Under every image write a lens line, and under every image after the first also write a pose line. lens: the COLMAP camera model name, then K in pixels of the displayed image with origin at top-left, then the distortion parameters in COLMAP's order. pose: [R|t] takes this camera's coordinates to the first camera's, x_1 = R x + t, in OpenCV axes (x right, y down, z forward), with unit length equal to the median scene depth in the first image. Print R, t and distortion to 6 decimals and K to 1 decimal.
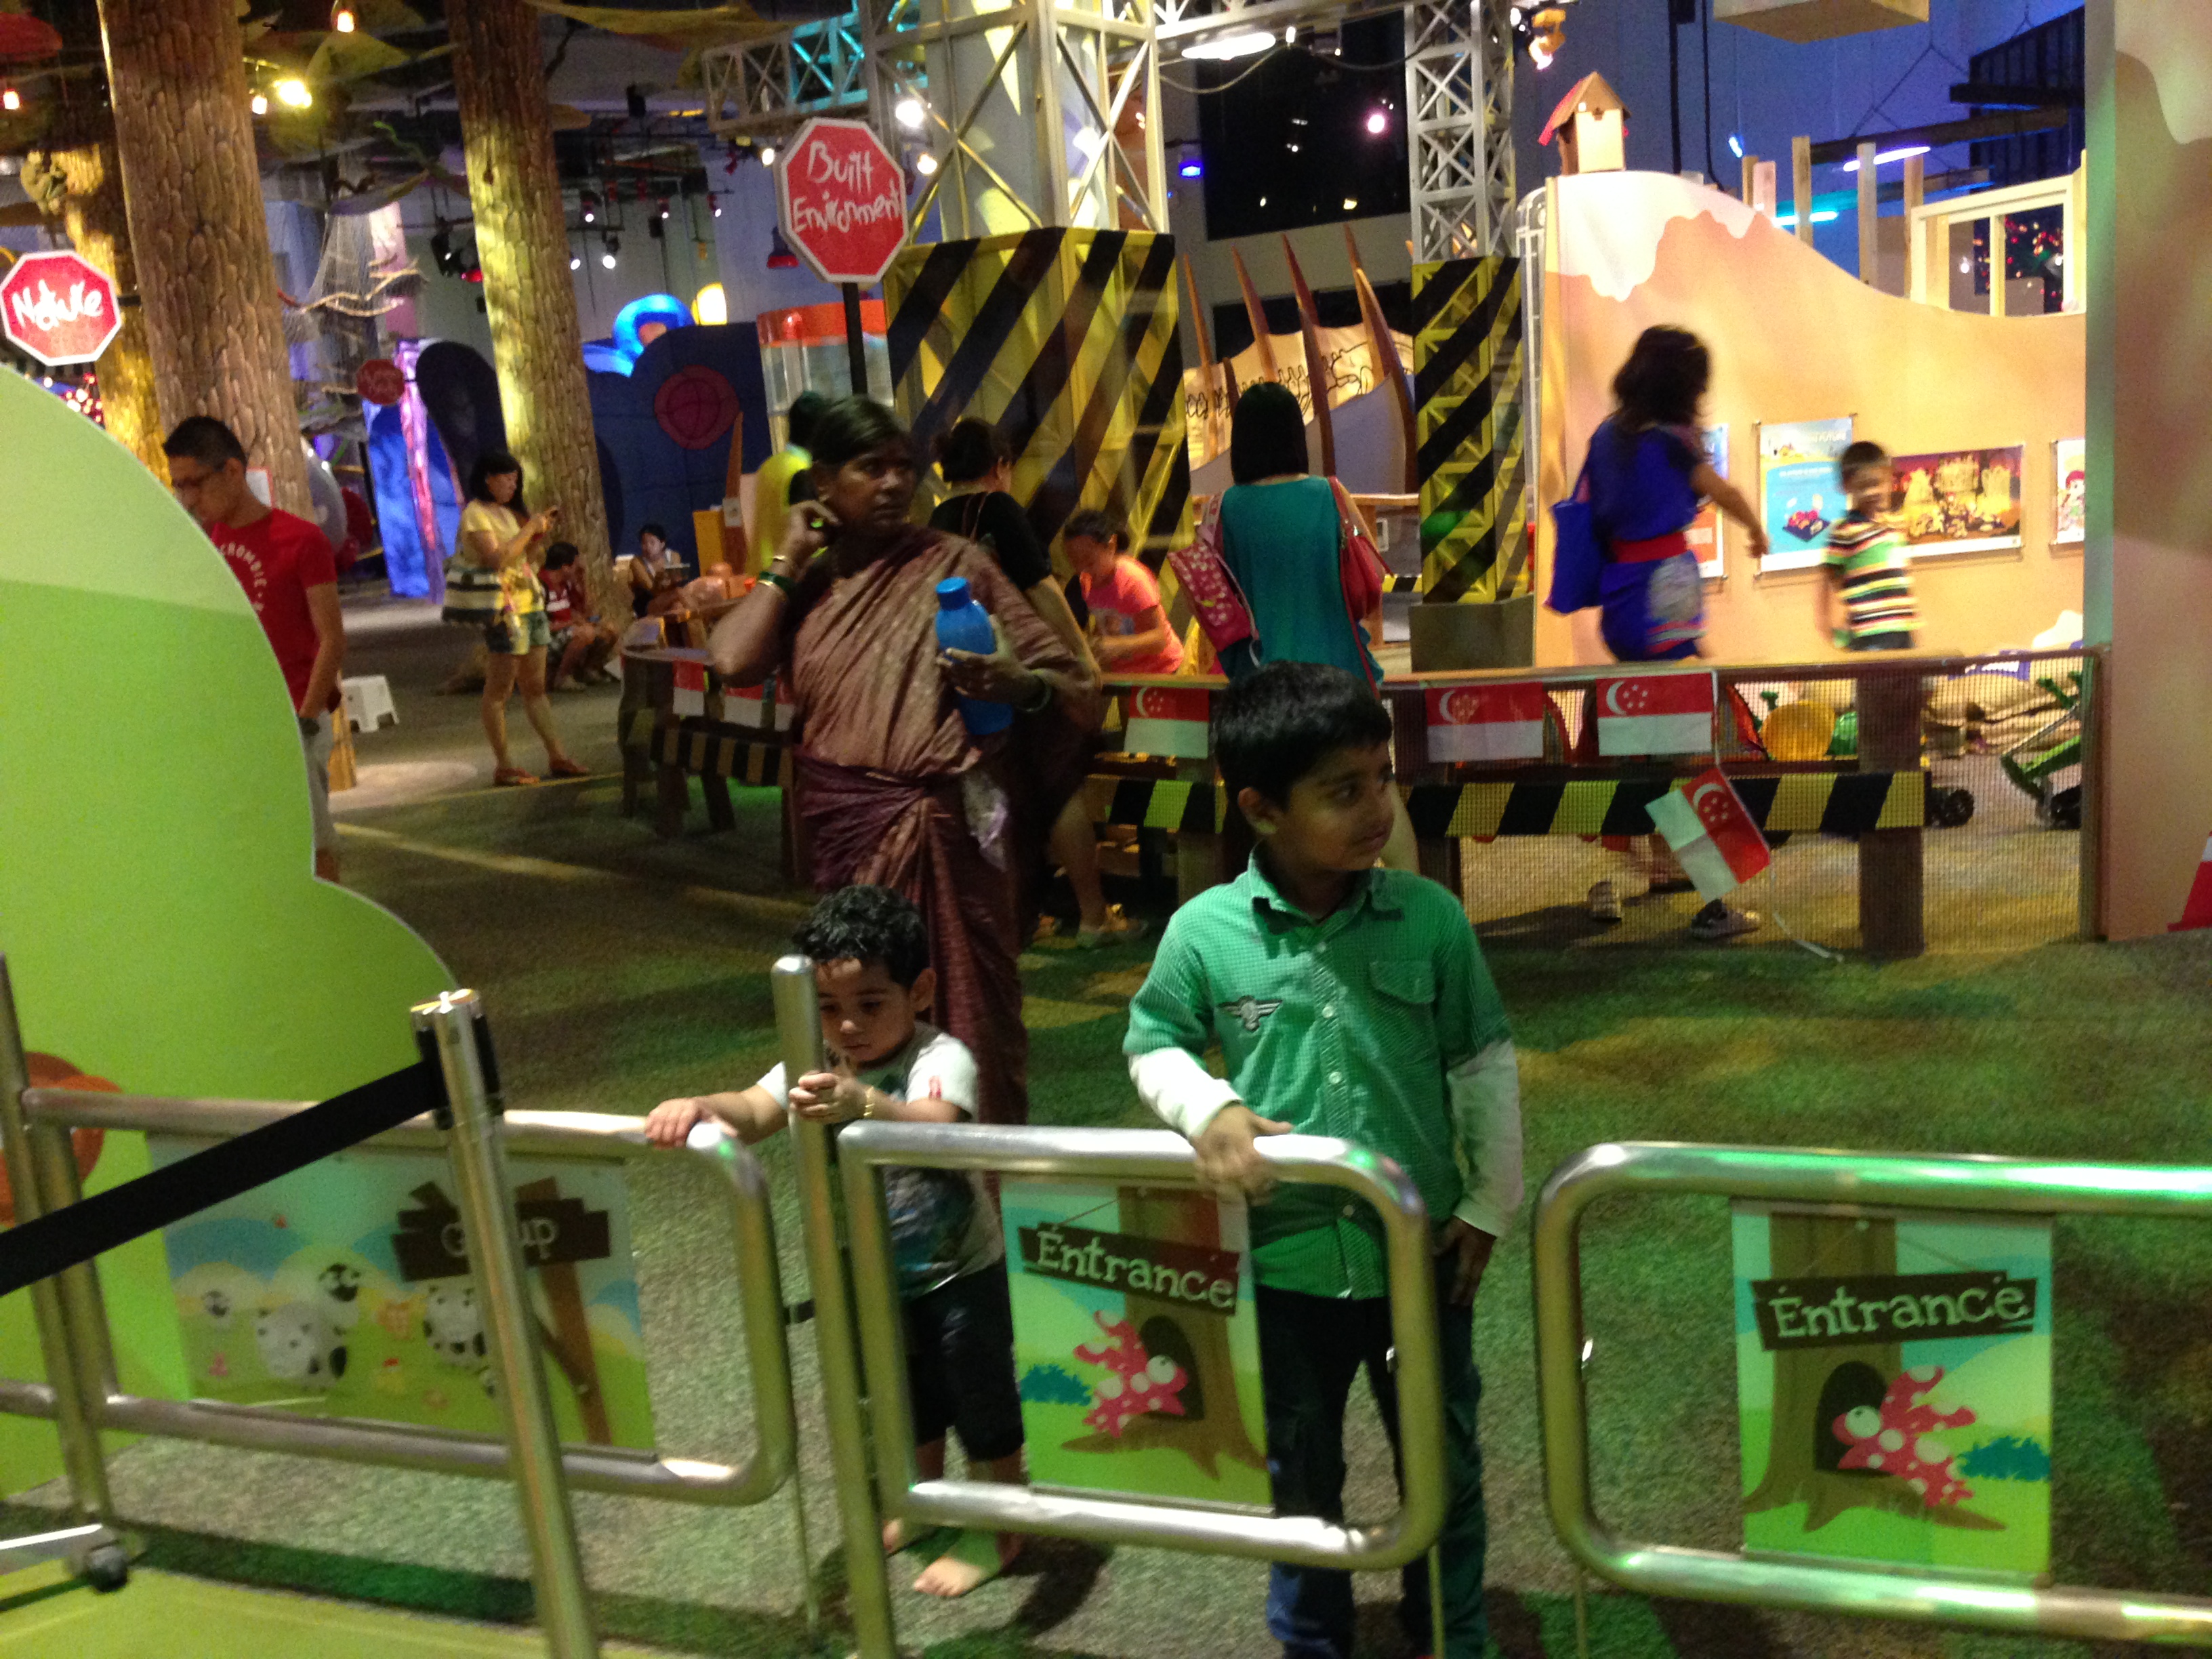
lens RADIAL K [[2092.7, 0, 1110.7], [0, 2092.7, 873.6], [0, 0, 1]] dist [0.126678, -0.262294]
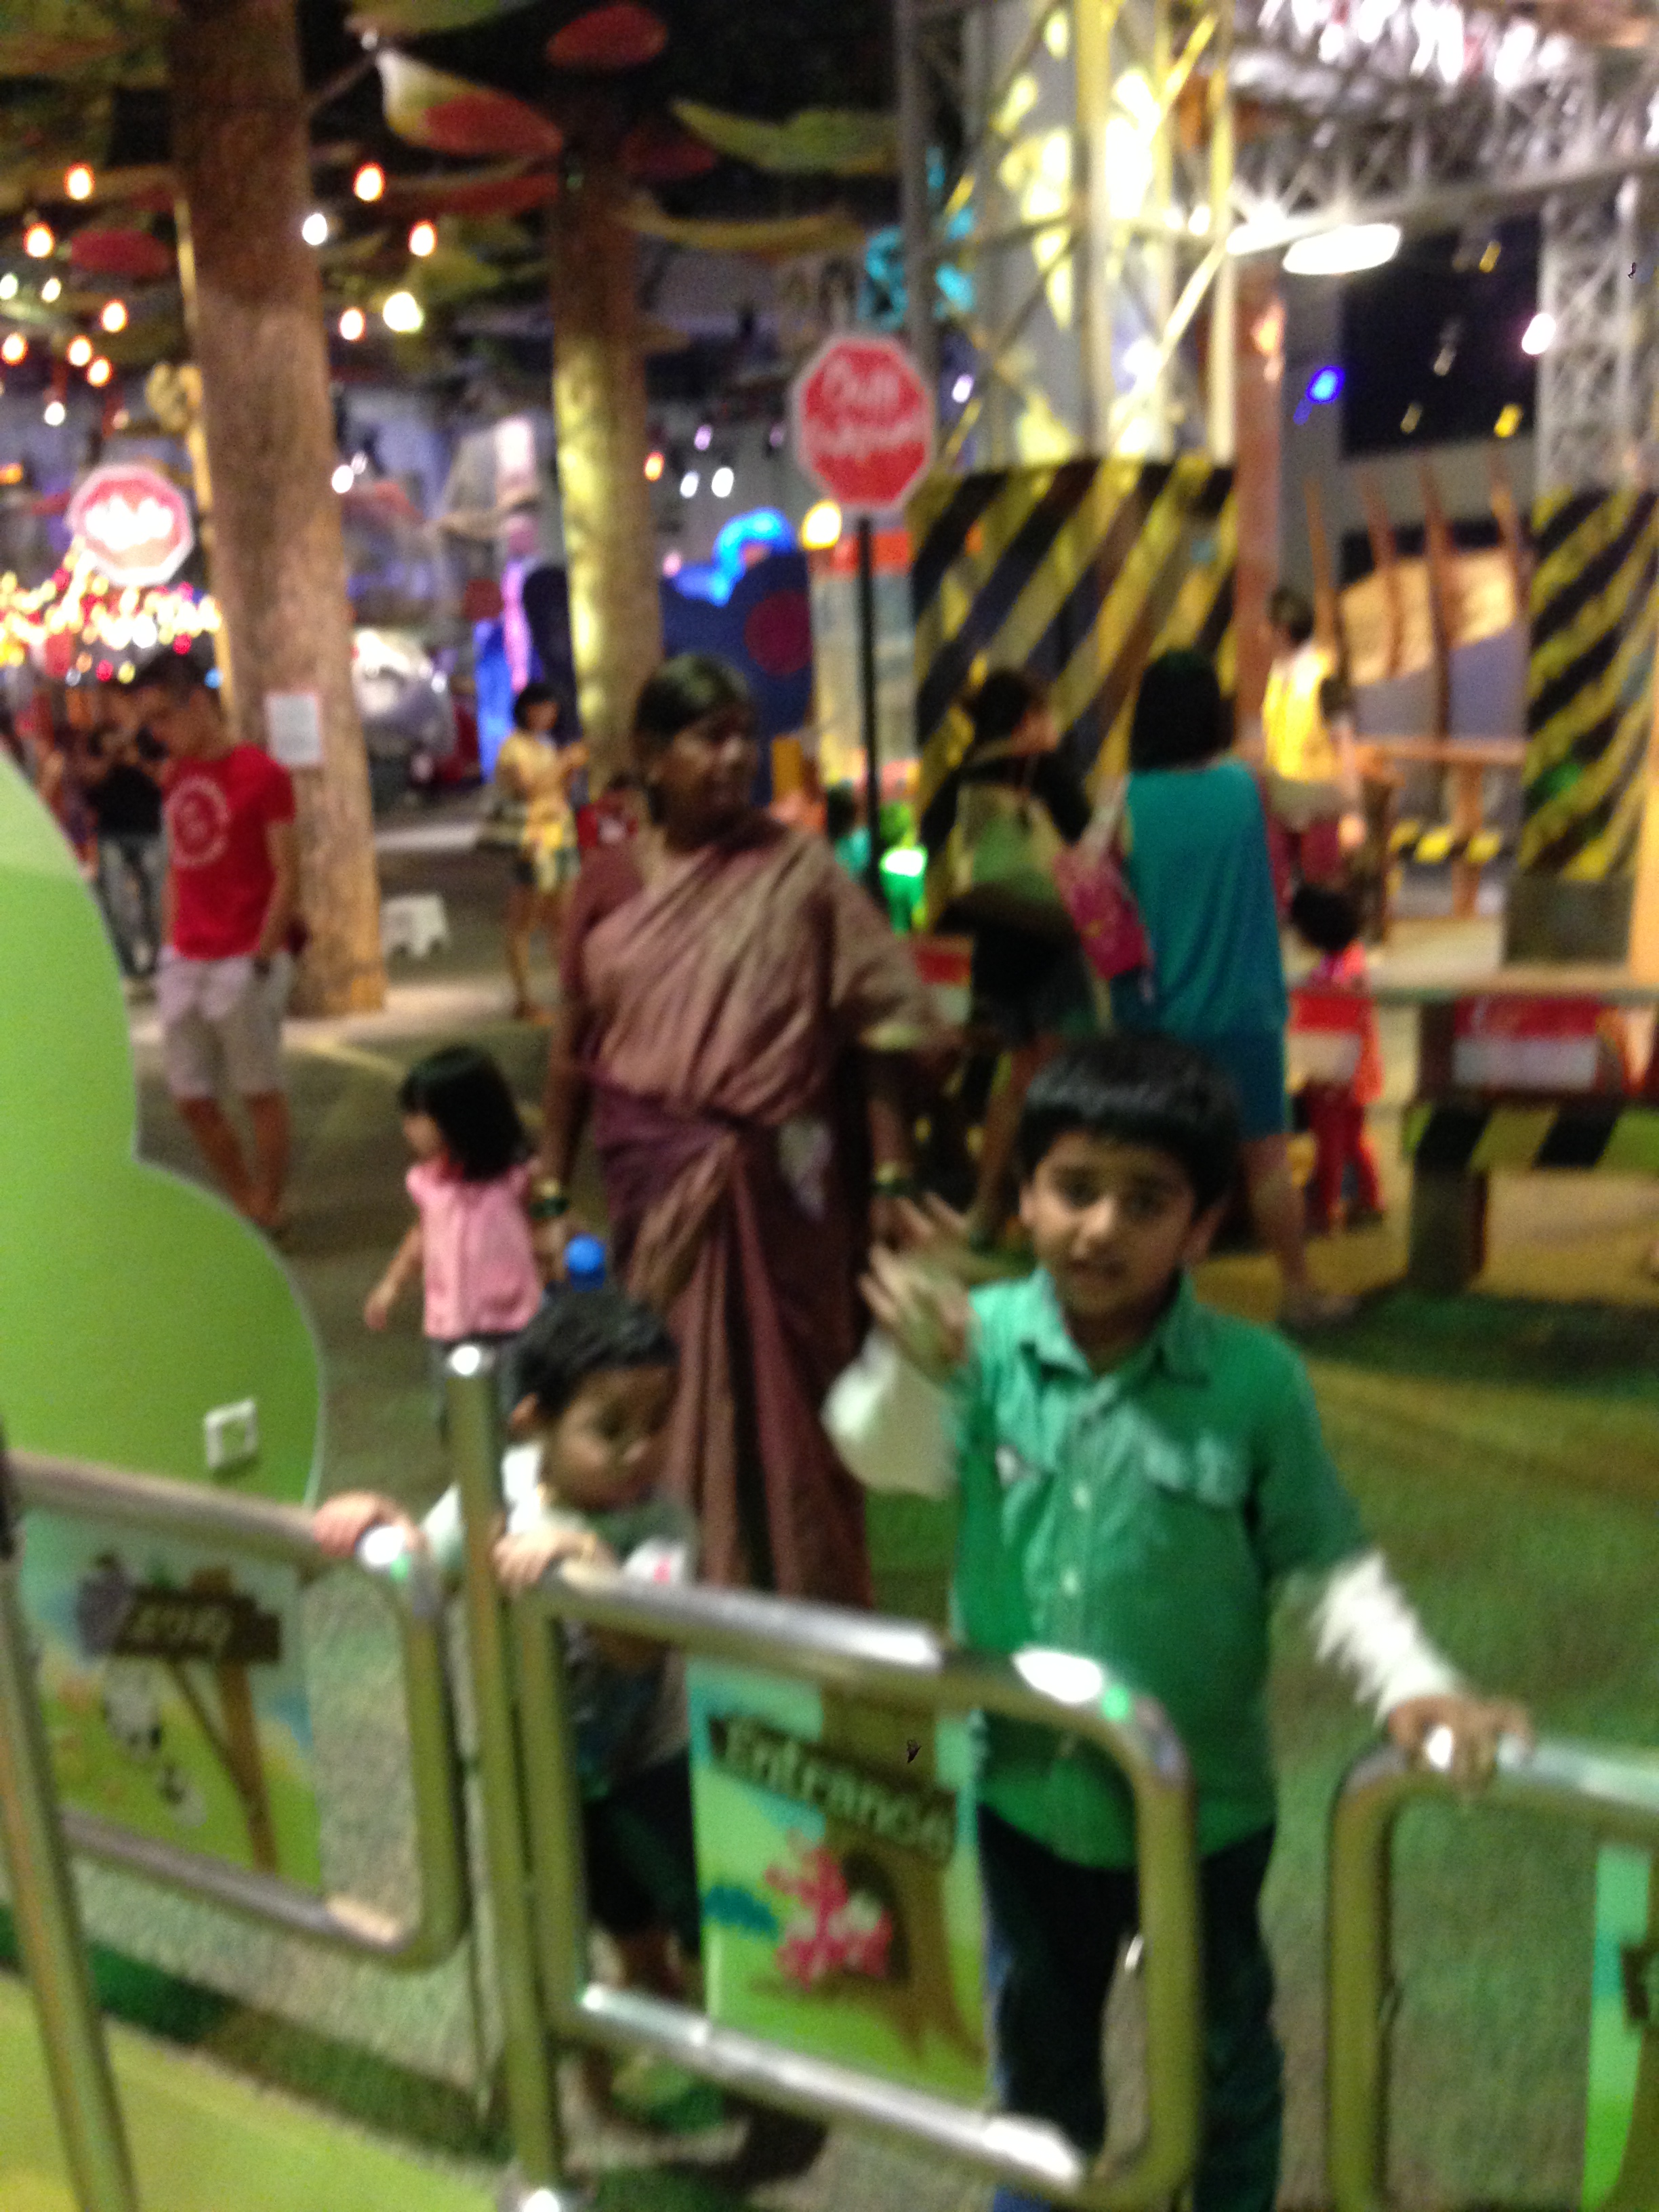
lens RADIAL K [[2092.7, 0, 819.7], [0, 2092.7, 1118.3], [0, 0, 1]] dist [0.126678, -0.262294]
pose [[0.978454, 0.068072, -0.194919, 0.054266], [-0.065659, 0.997665, 0.018821, -0.029701], [0.195745, -0.005617, 0.980639, 0.081279]]
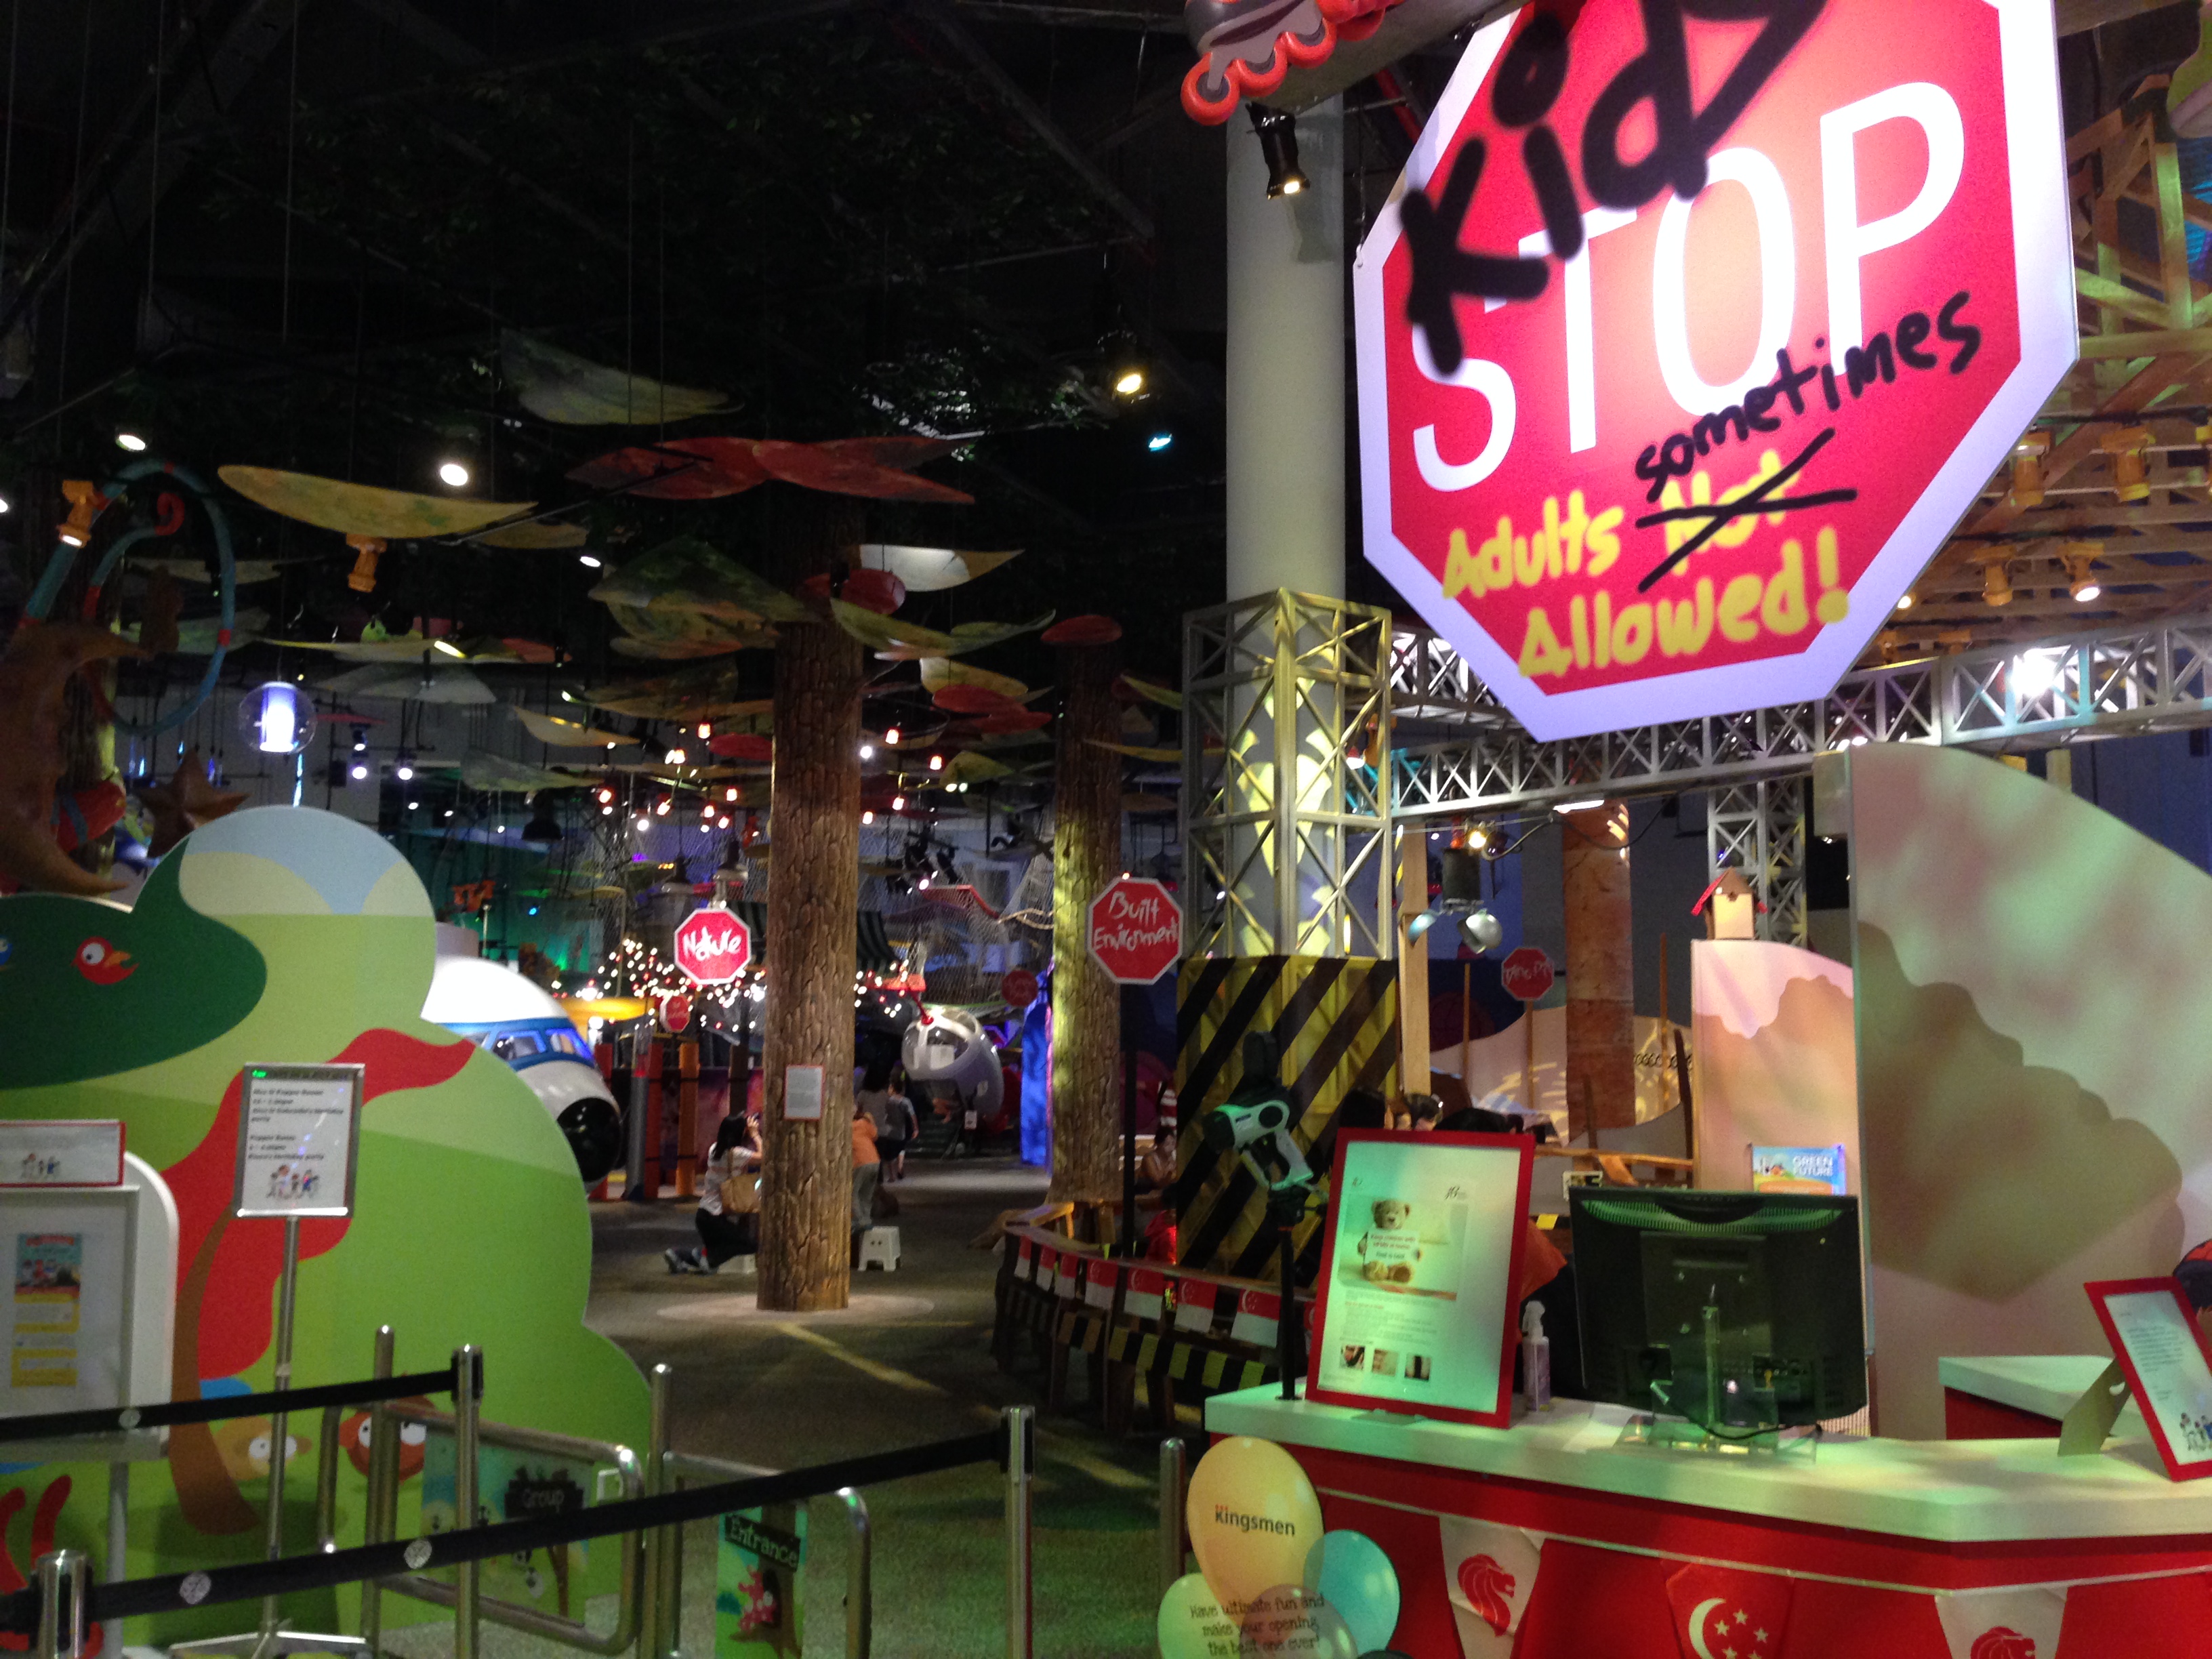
lens RADIAL K [[2305.1, 0, 1130.3], [0, 2305.1, 727.9], [0, 0, 1]] dist [0.005975, 0.164957]
pose [[0.927459, 0.032929, -0.372473, 0.436861], [-0.151606, 0.943683, -0.294073, 0.017979], [0.341813, 0.329210, 0.880219, -0.425968]]
